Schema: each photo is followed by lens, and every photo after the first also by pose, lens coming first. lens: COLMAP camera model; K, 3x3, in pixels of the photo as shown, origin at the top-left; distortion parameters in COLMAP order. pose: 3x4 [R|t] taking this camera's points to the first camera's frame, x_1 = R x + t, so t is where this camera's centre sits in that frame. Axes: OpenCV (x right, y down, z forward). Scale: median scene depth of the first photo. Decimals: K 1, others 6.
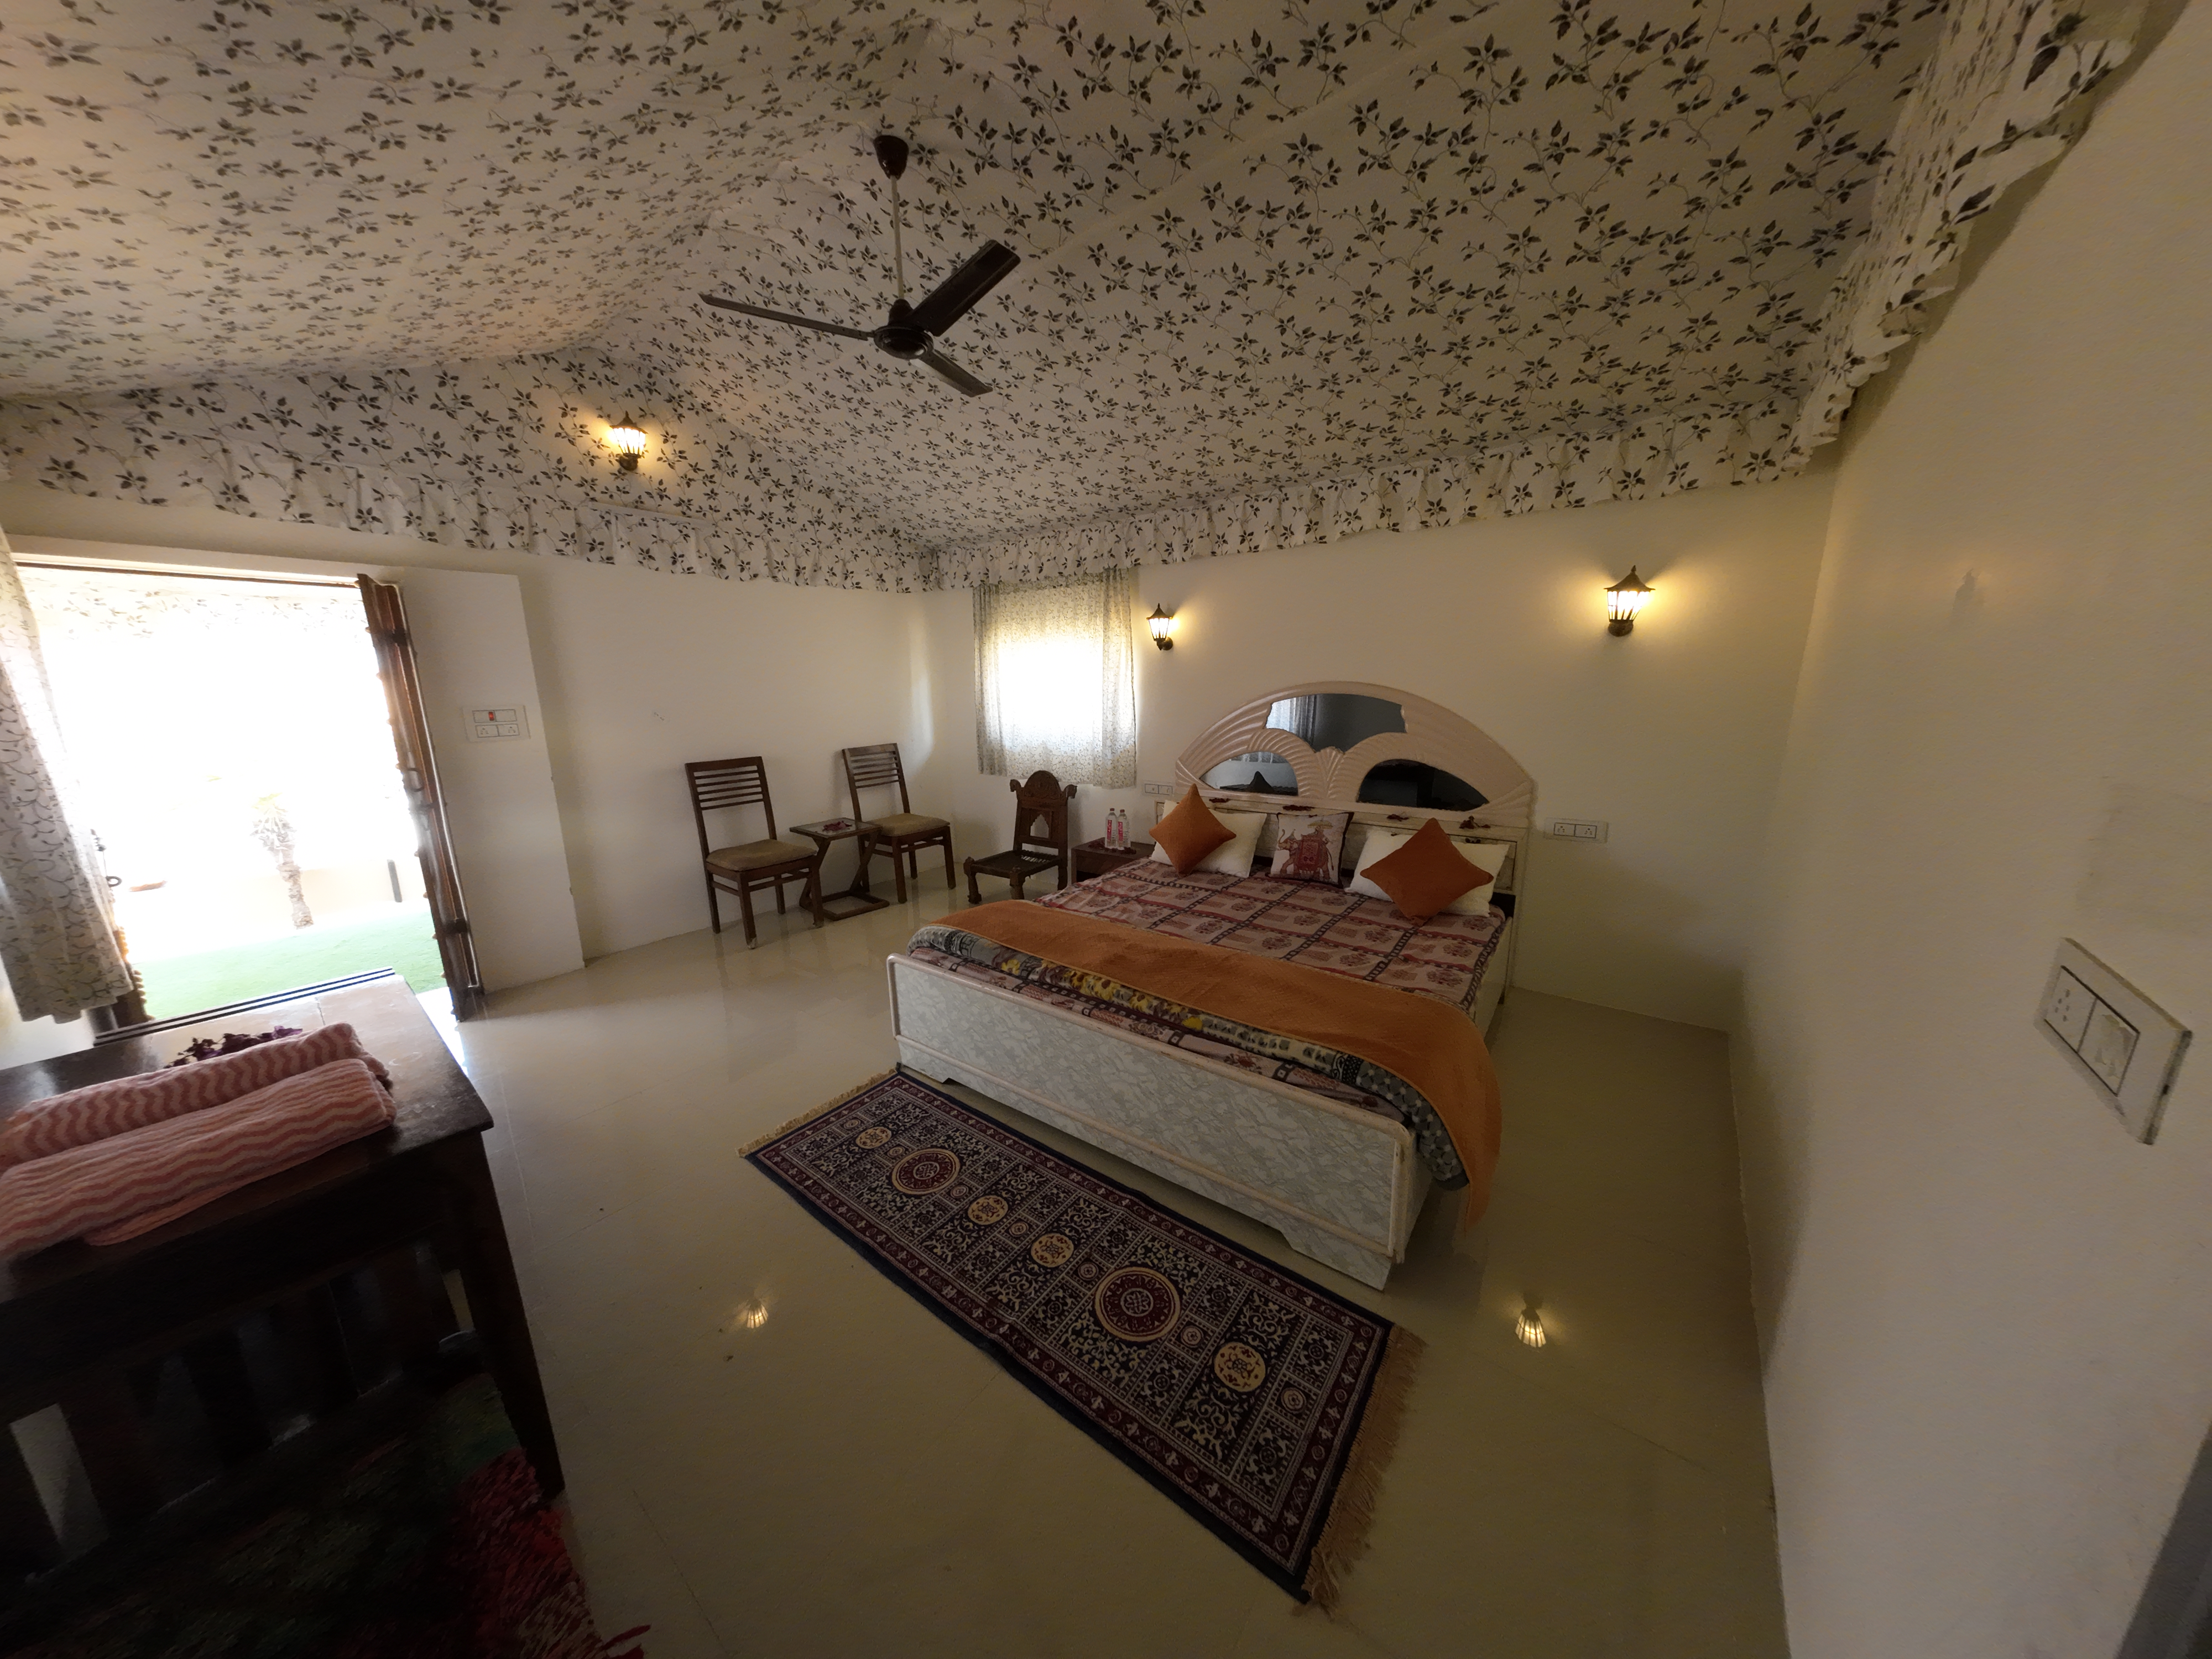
lens RADIAL K [[696.5, 0, 1106.0], [0, 696.5, 829.5], [0, 0, 1]] dist [-0.001128, 0.000338]
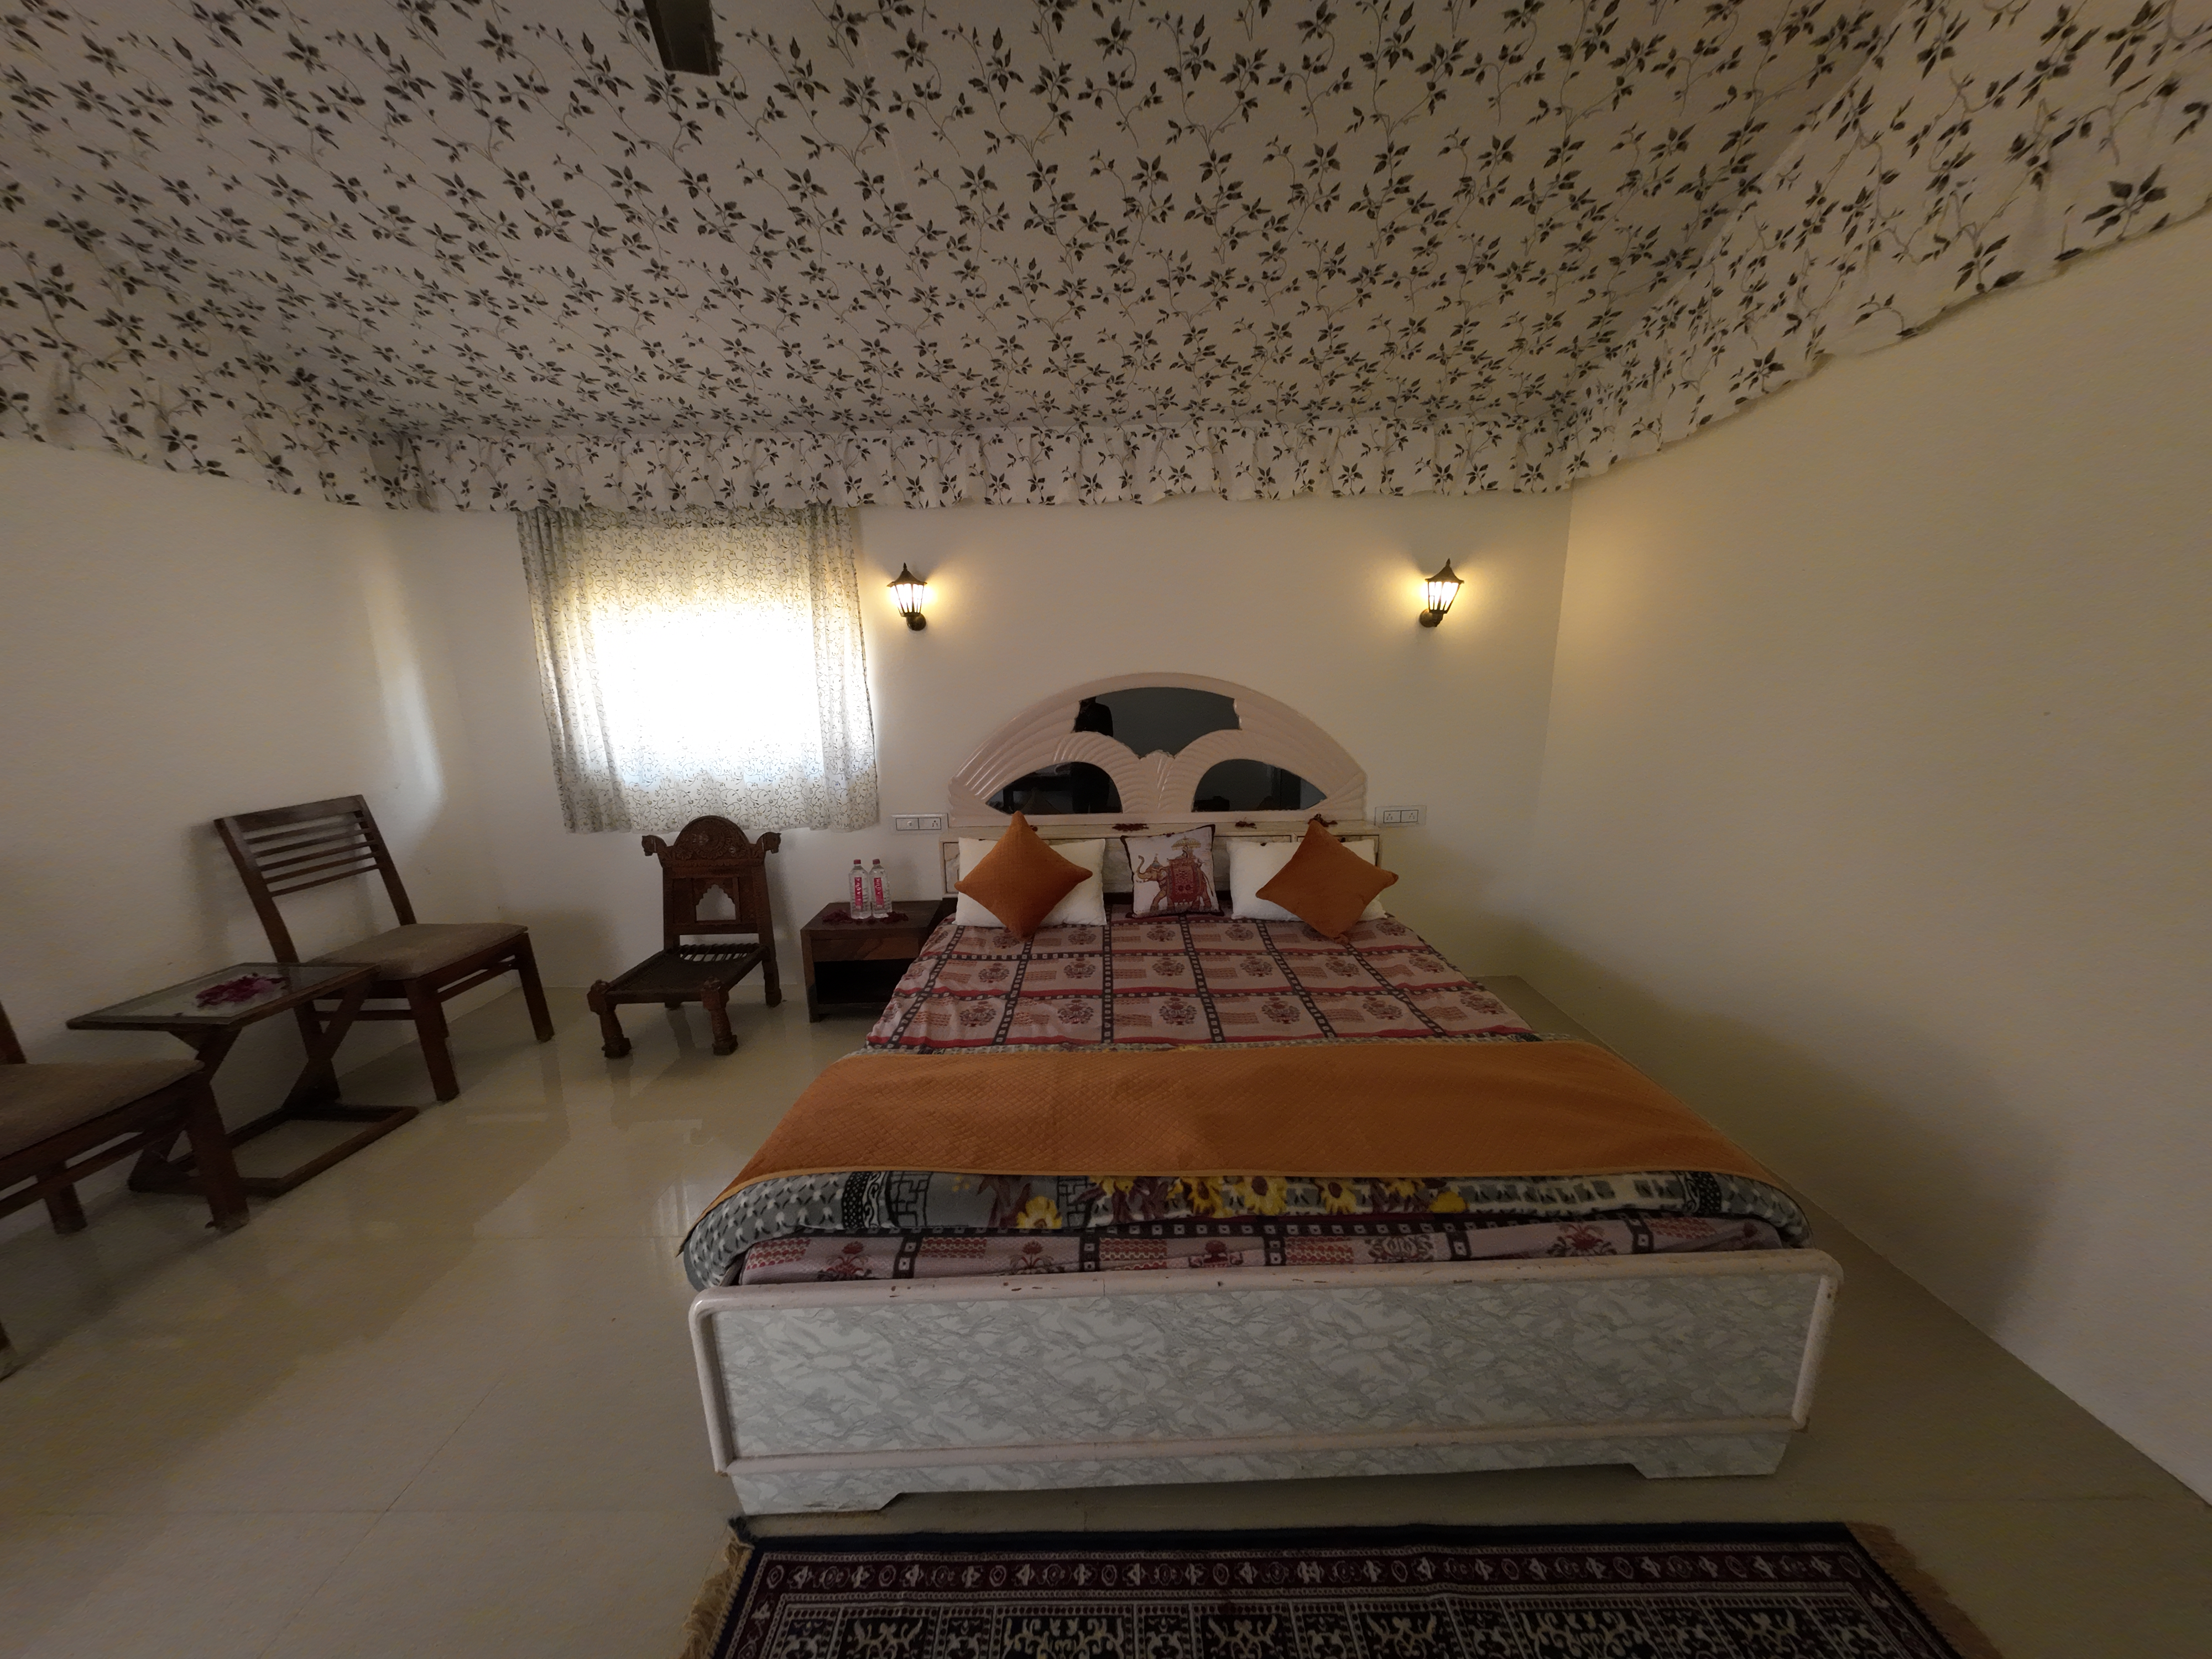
lens RADIAL K [[696.5, 0, 1106.0], [0, 696.5, 829.5], [0, 0, 1]] dist [-0.001128, 0.000338]
pose [[0.797255, -0.123756, 0.590821, -0.238074], [0.132251, 0.990790, 0.029076, -0.057004], [-0.588978, 0.054956, 0.806279, 0.365482]]
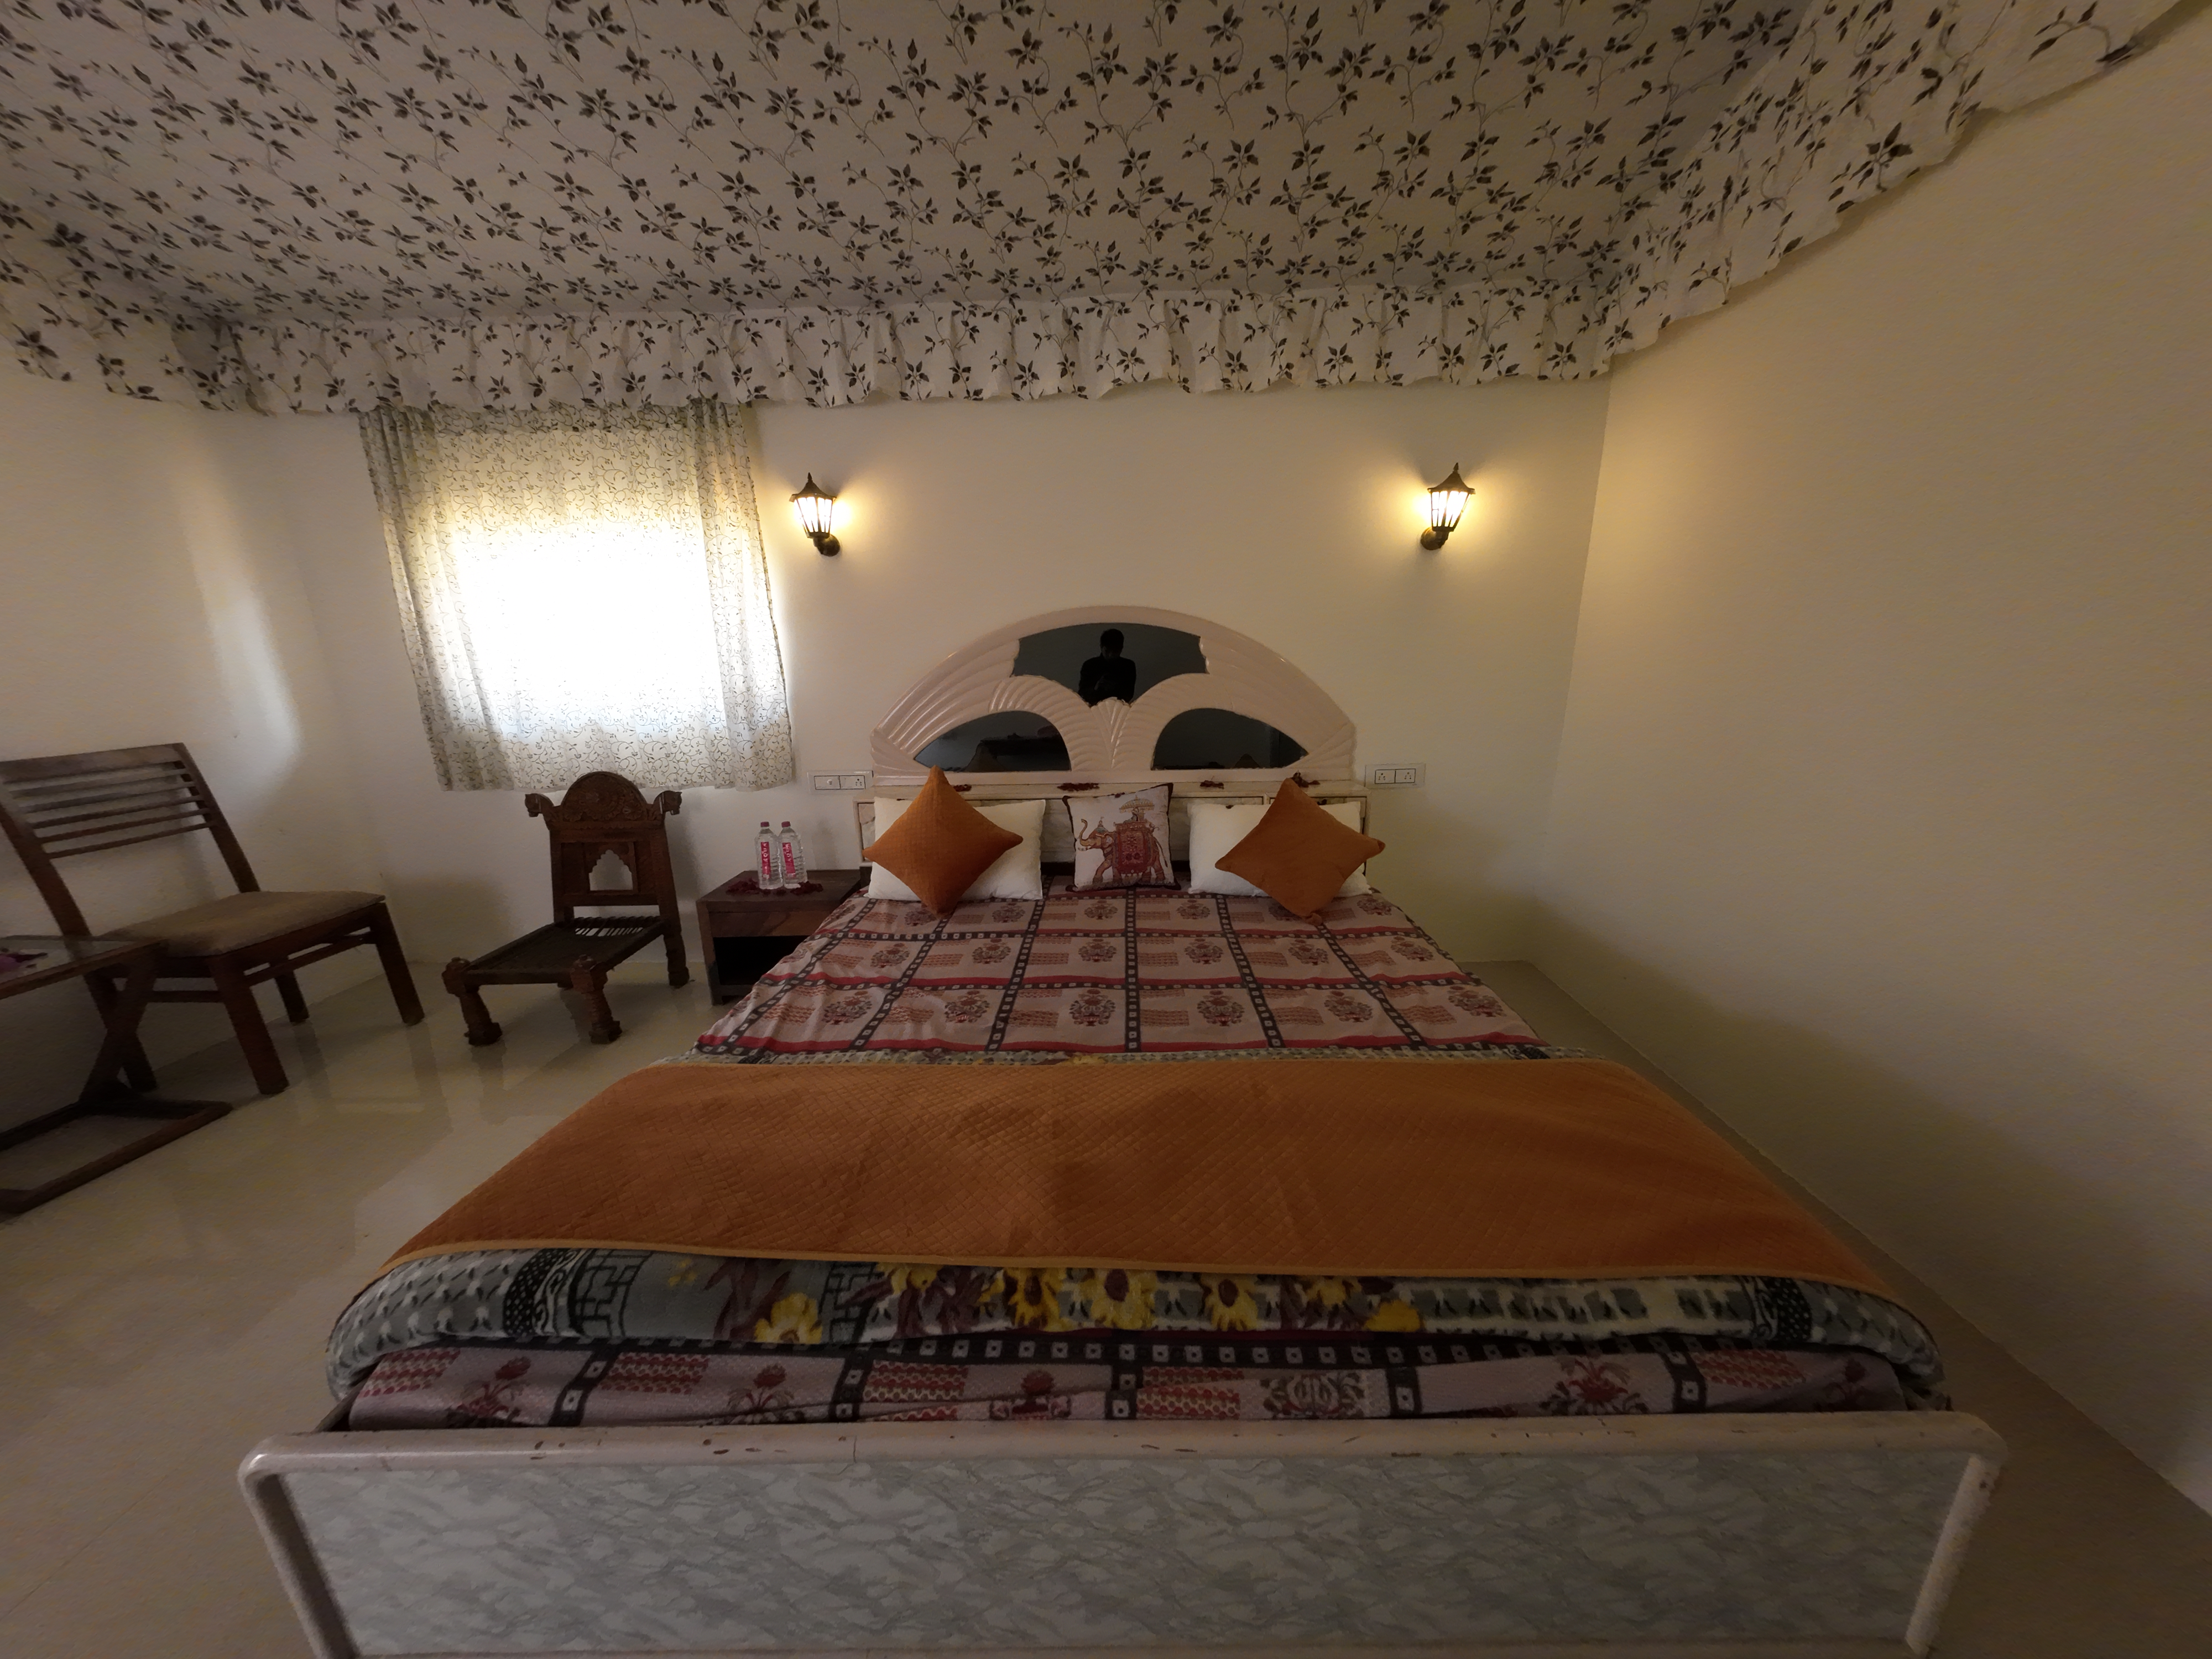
lens RADIAL K [[696.5, 0, 1106.0], [0, 696.5, 829.5], [0, 0, 1]] dist [-0.001128, 0.000338]
pose [[0.811471, -0.141773, 0.566936, -0.112440], [0.127919, 0.989692, 0.064397, -0.030376], [-0.570221, 0.020266, 0.821241, 0.413351]]
